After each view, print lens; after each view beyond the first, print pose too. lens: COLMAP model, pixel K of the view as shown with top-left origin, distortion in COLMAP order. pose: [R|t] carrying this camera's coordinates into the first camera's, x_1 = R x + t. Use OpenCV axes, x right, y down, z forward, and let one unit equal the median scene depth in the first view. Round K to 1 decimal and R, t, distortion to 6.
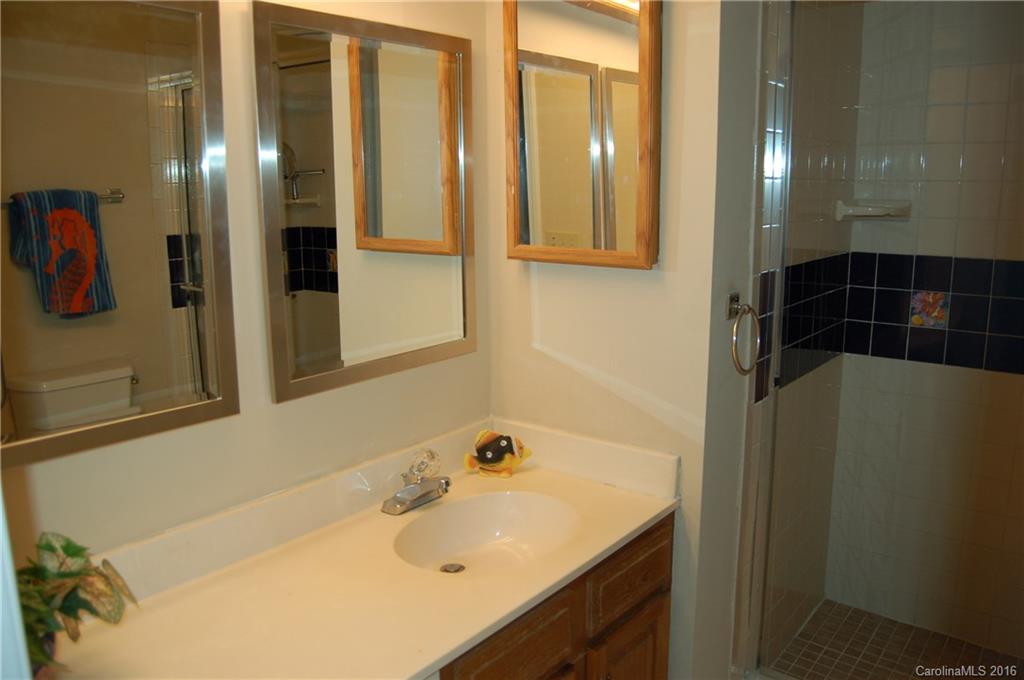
lens RADIAL K [[806.8, 0, 522.4], [0, 806.8, 337.6], [0, 0, 1]] dist [-0.094930, 0.035889]
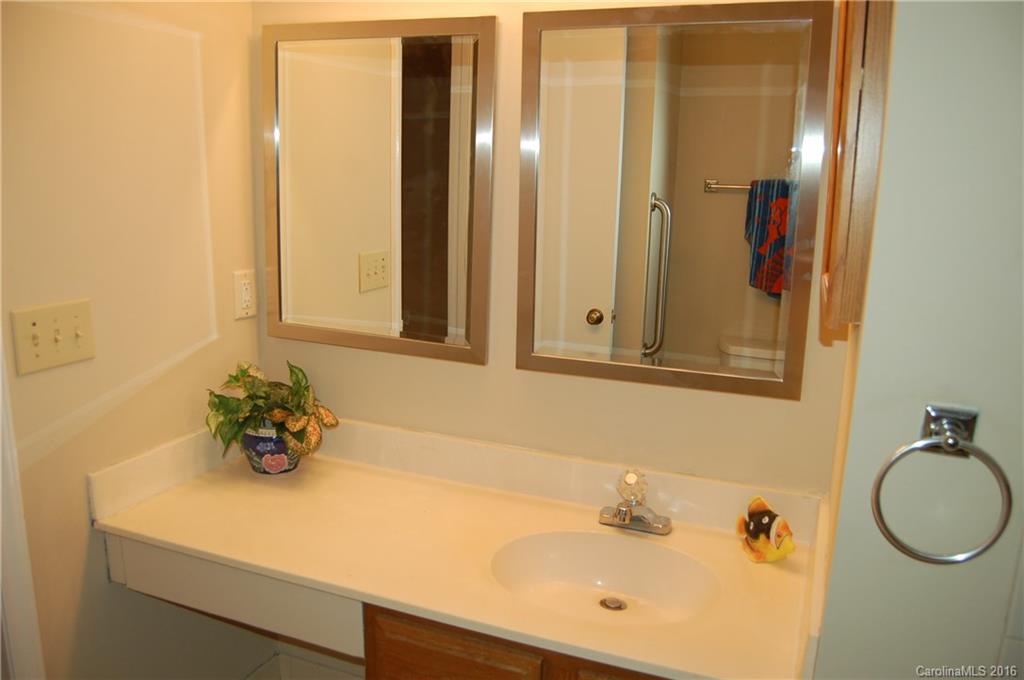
lens RADIAL K [[806.8, 0, 522.4], [0, 806.8, 337.6], [0, 0, 1]] dist [-0.094930, 0.035889]
pose [[0.263226, 0.207565, -0.942140, 0.676223], [-0.204545, 0.966385, 0.155758, -0.124148], [0.942801, 0.151711, 0.296835, 0.588420]]
